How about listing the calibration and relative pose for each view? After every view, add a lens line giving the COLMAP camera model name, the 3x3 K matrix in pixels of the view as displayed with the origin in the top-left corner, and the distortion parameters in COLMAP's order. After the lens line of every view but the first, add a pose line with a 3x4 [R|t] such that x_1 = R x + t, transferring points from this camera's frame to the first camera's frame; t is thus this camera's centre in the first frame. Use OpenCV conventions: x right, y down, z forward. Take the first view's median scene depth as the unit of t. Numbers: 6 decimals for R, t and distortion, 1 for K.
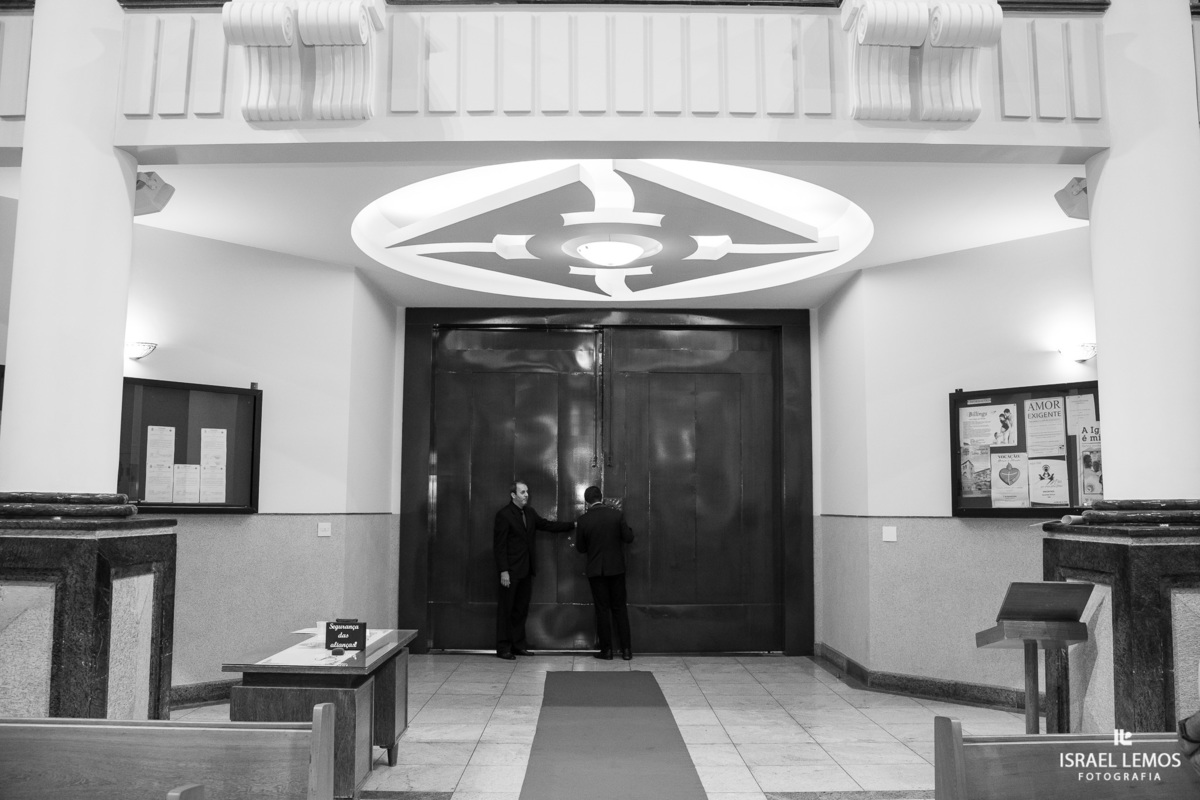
lens RADIAL K [[983.5, 0, 600.0], [0, 983.5, 400.0], [0, 0, 1]] dist [-0.090800, 0.000395]
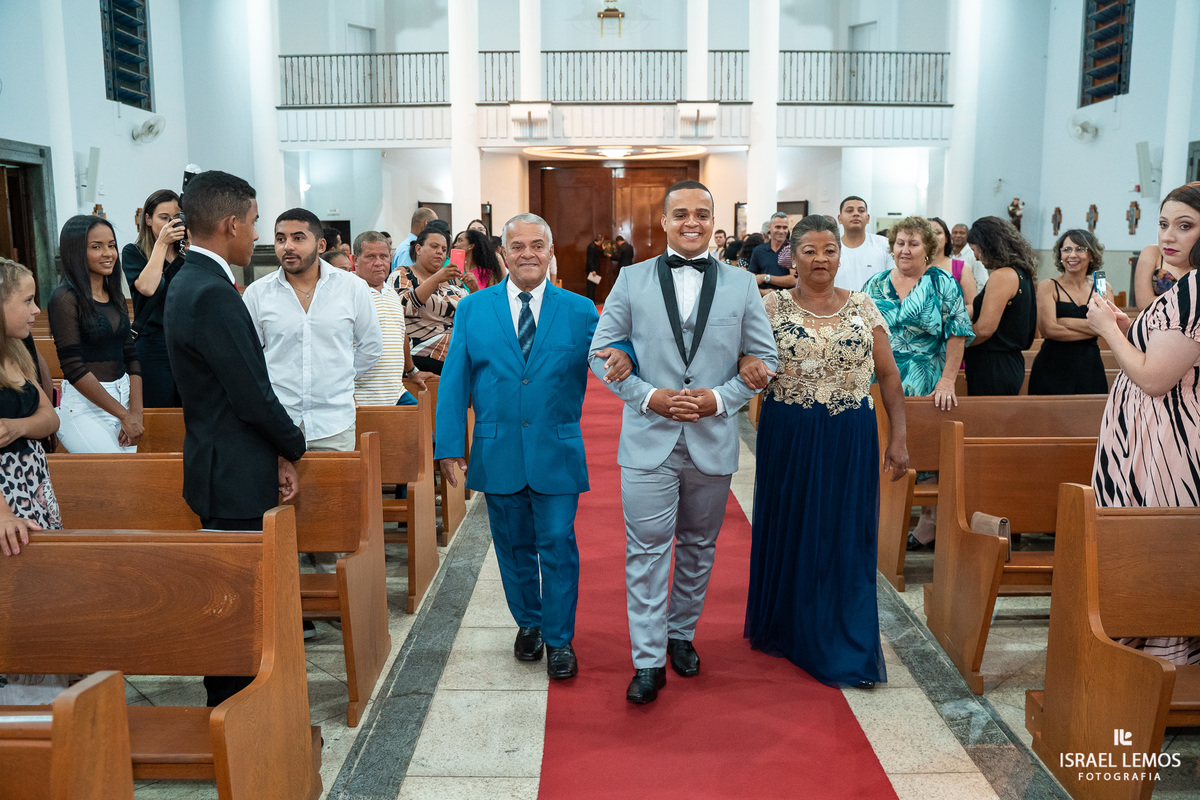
lens RADIAL K [[983.5, 0, 600.0], [0, 983.5, 400.0], [0, 0, 1]] dist [-0.090800, 0.000395]
pose [[0.999848, -0.005156, -0.016640, 0.016461], [0.009397, 0.963941, 0.265952, -0.318951], [0.014668, -0.266068, 0.963843, -2.830462]]
